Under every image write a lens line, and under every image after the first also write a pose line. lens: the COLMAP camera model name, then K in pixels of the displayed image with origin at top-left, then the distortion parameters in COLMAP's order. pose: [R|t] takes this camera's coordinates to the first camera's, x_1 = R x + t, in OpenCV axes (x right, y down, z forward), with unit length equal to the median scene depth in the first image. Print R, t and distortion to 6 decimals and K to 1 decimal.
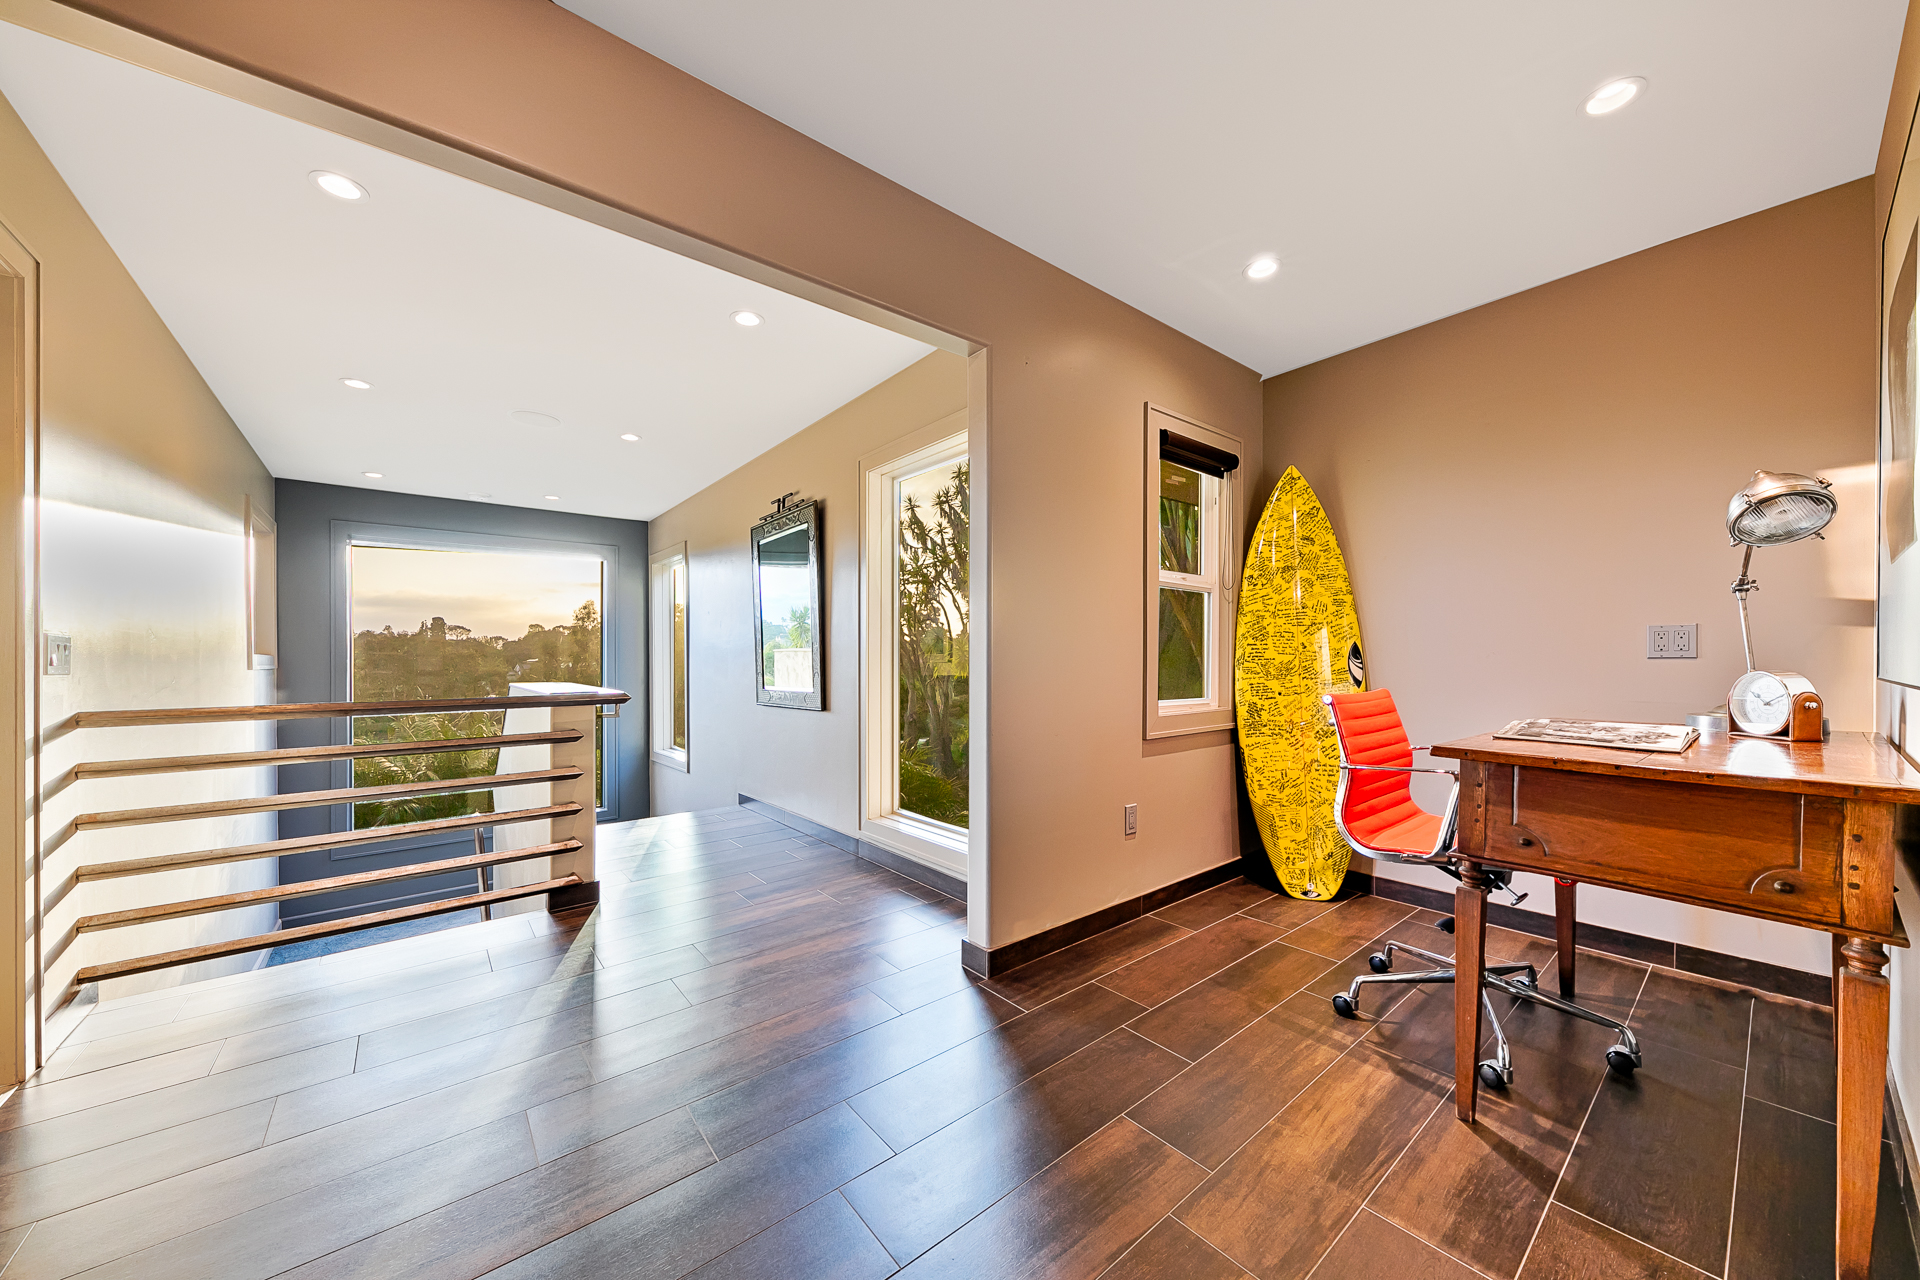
lens RADIAL K [[666.5, 0, 960.9], [0, 666.5, 653.7], [0, 0, 1]] dist [-0.008871, -0.000065]
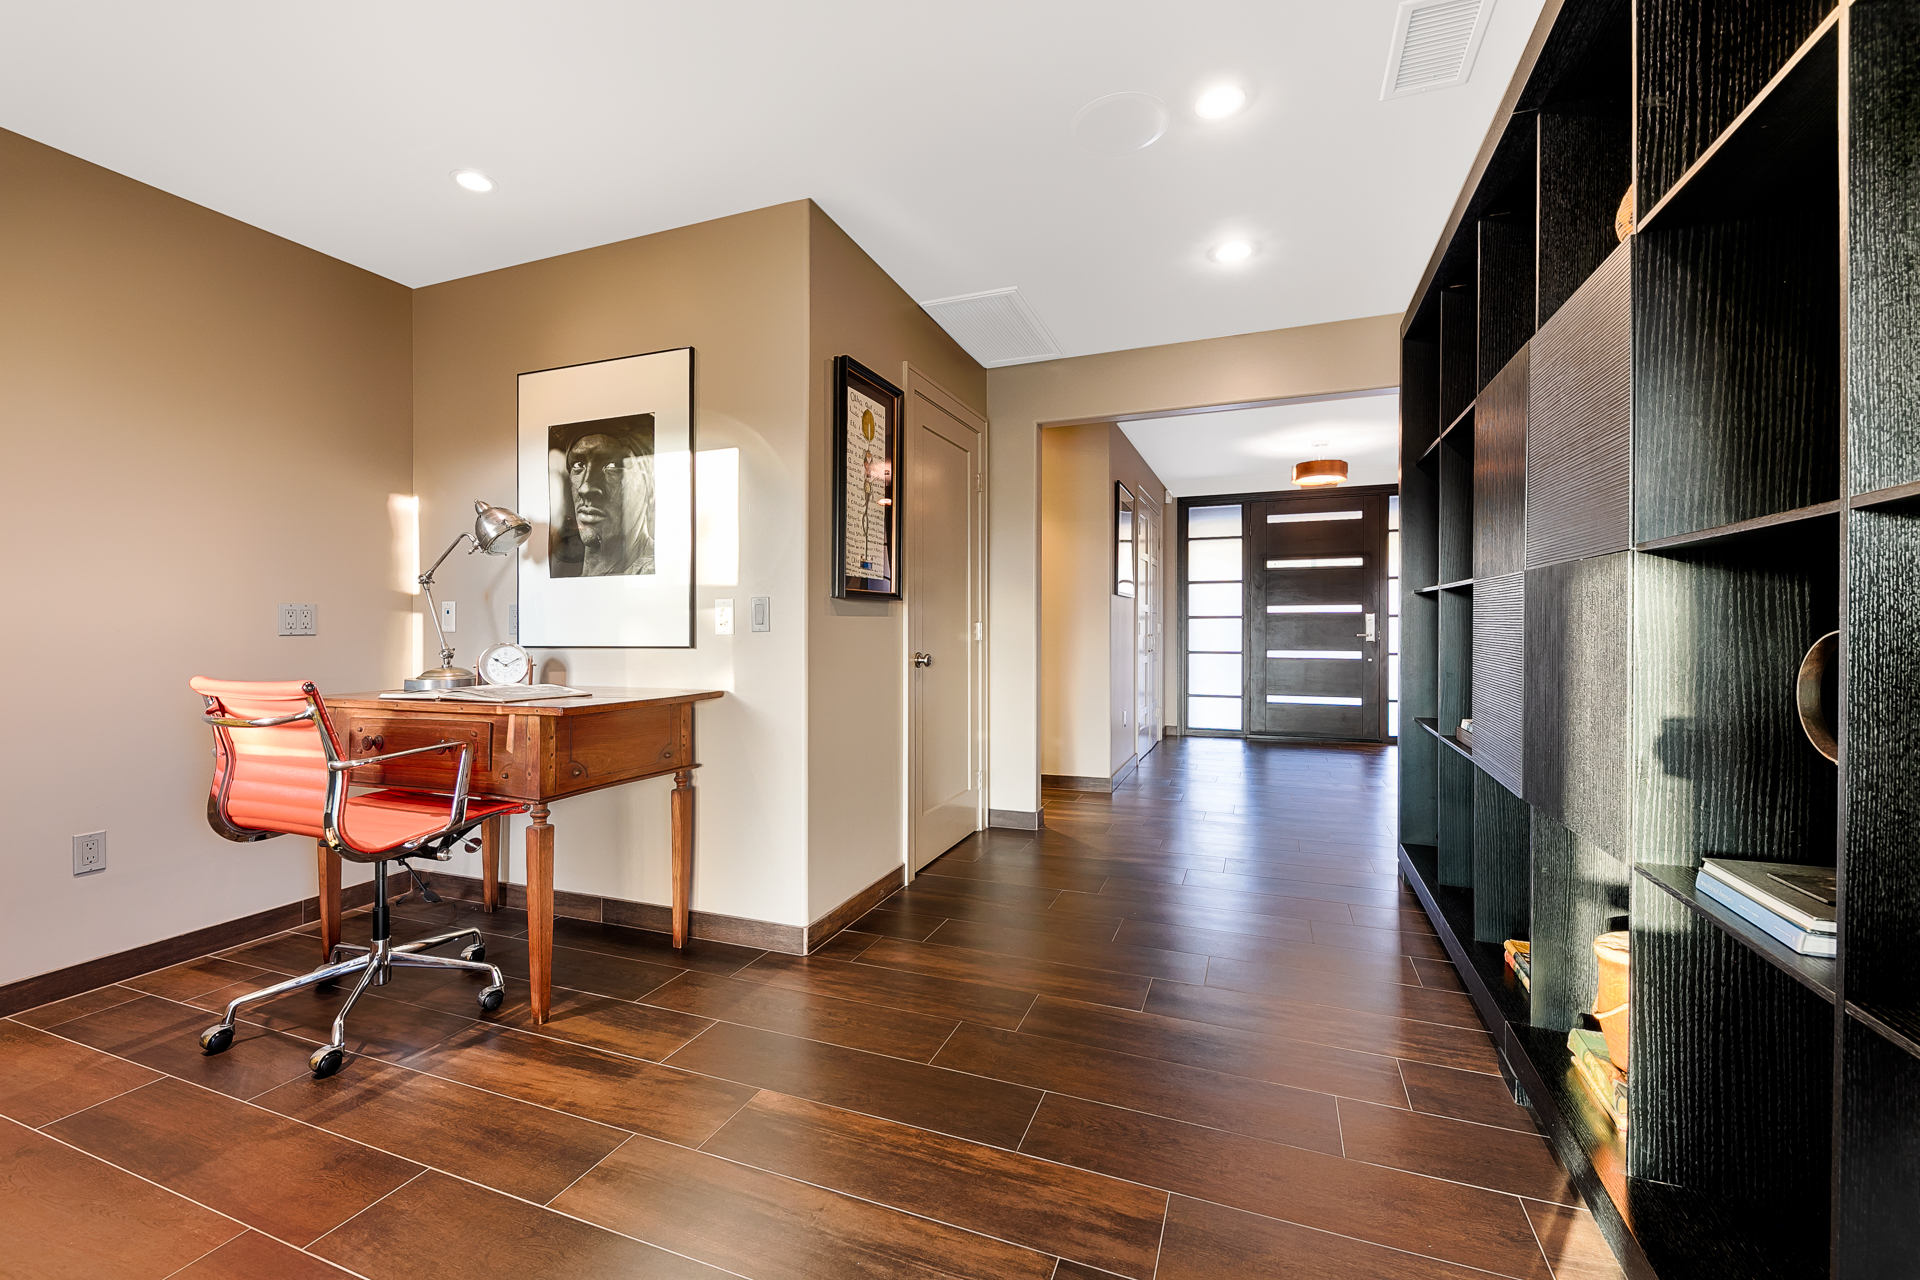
lens RADIAL K [[803.1, 0, 959.9], [0, 803.1, 642.0], [0, 0, 1]] dist [-0.000472, -0.000018]
pose [[-0.499027, -0.012119, 0.866501, -0.752324], [0.001856, 0.999885, 0.015054, 0.001171], [-0.866584, 0.009121, -0.498948, 0.935375]]
